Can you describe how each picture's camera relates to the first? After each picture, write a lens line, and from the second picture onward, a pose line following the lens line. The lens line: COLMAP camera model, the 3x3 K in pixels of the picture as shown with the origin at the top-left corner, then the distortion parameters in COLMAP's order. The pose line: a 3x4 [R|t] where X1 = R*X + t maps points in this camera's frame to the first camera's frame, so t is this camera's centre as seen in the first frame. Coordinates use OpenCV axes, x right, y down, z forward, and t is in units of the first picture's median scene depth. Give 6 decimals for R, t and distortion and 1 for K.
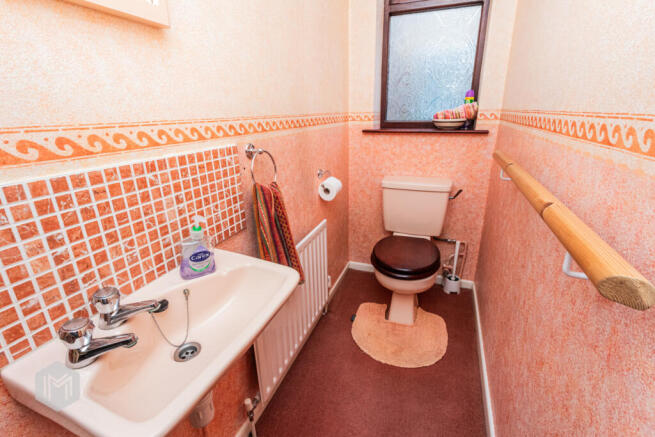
lens RADIAL K [[310.0, 0, 327.2], [0, 310.0, 217.8], [0, 0, 1]] dist [0.001617, -0.000237]
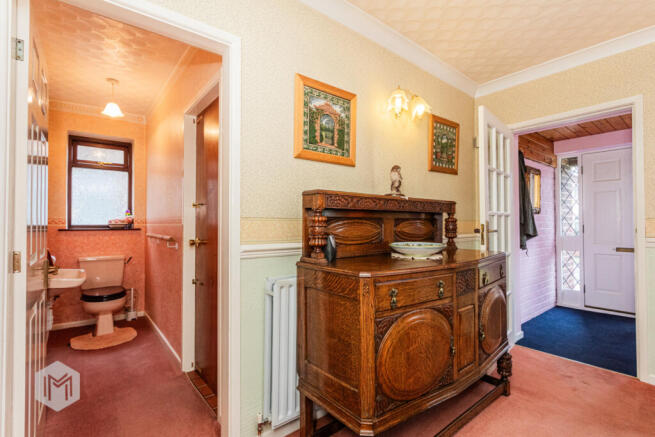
lens RADIAL K [[310.0, 0, 327.2], [0, 310.0, 217.8], [0, 0, 1]] dist [0.001617, -0.000237]
pose [[0.508272, 0.028611, 0.860721, -0.555299], [0.275701, 0.941442, -0.194101, 0.350662], [-0.815872, 0.335958, 0.470621, -0.891861]]
